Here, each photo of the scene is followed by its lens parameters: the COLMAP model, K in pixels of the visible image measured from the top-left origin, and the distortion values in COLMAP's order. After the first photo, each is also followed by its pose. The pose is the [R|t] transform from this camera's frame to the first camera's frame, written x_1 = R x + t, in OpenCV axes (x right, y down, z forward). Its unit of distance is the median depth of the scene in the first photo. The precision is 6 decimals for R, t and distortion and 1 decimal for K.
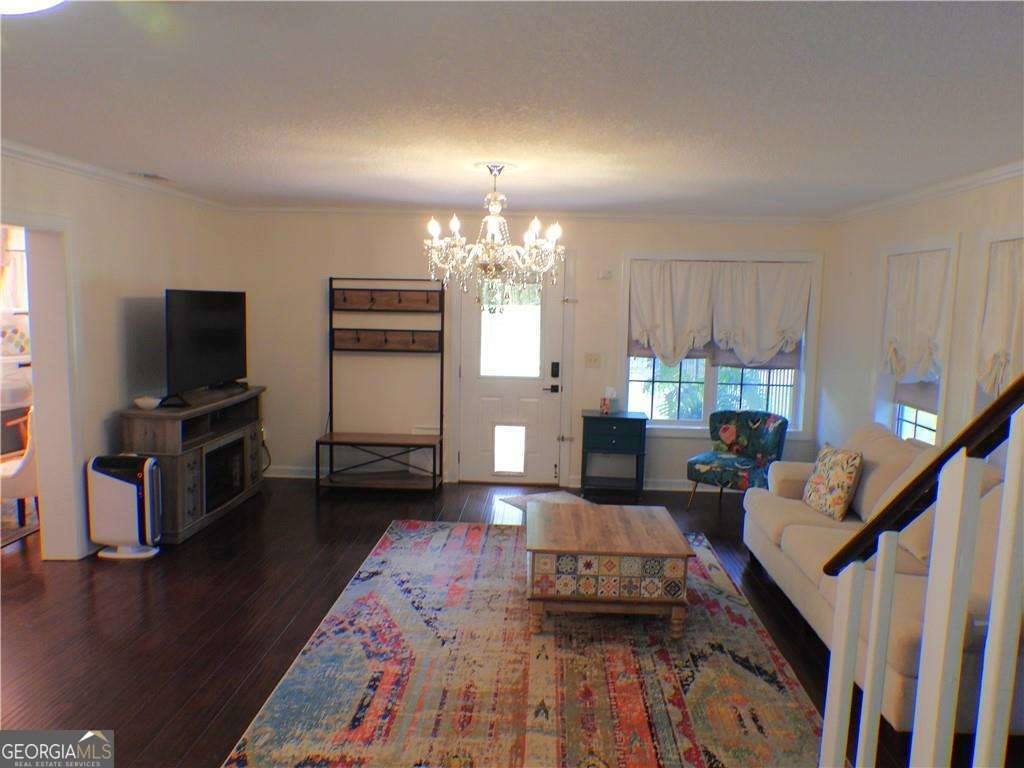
lens RADIAL K [[732.5, 0, 512.0], [0, 732.5, 384.0], [0, 0, 1]] dist [-0.012154, 0.000327]
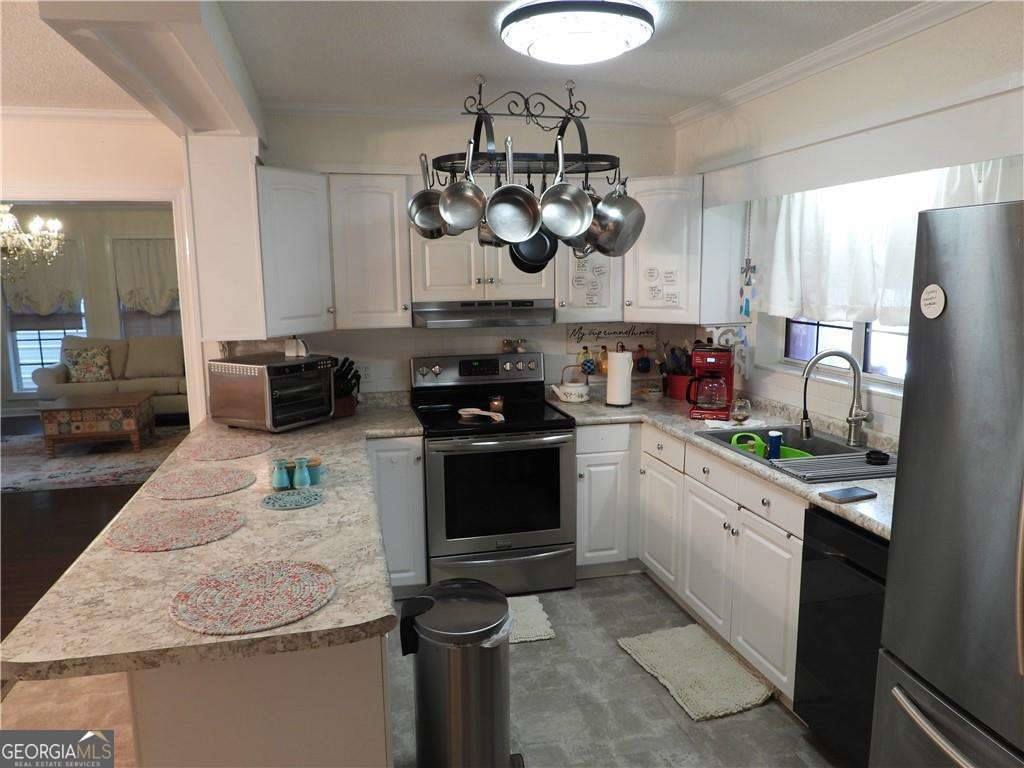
lens RADIAL K [[732.5, 0, 512.0], [0, 732.5, 384.0], [0, 0, 1]] dist [-0.012154, 0.000327]
pose [[-0.276872, -0.168118, 0.946086, -1.824427], [0.117576, 0.971251, 0.206999, -0.089159], [-0.953686, 0.168549, -0.249146, 0.501457]]
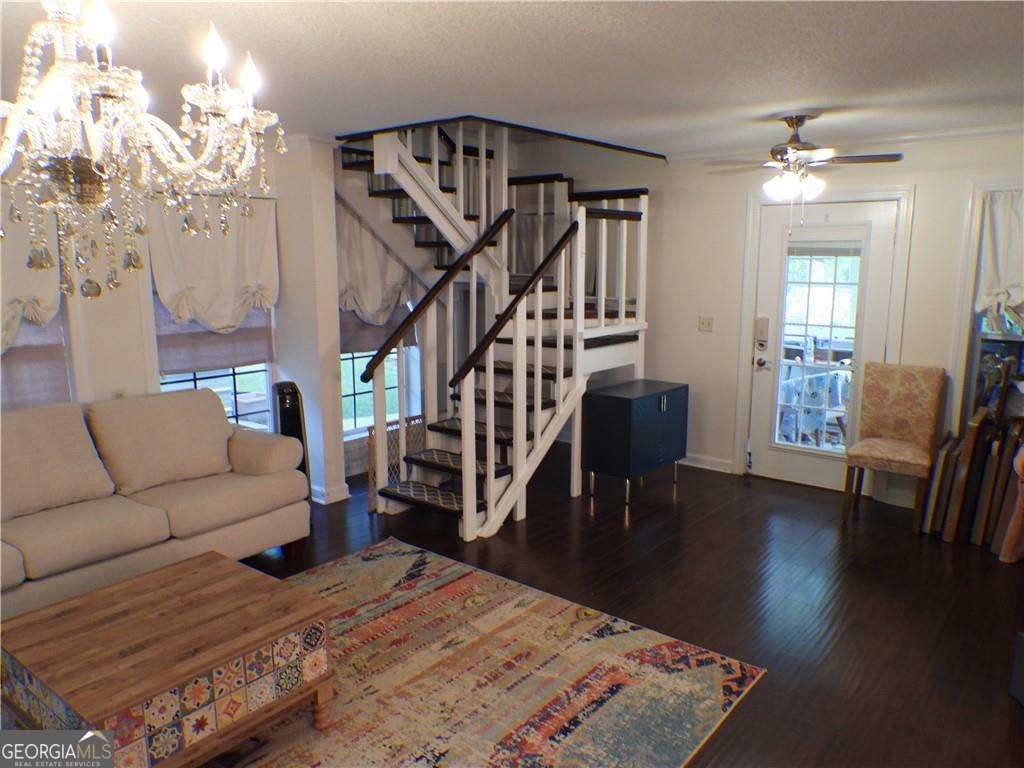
lens RADIAL K [[732.5, 0, 512.0], [0, 732.5, 384.0], [0, 0, 1]] dist [-0.012154, 0.000327]
pose [[-0.798895, -0.127372, 0.587830, -0.464654], [0.052083, 0.958999, 0.278581, -0.159572], [-0.599212, 0.253173, -0.759506, 1.272078]]
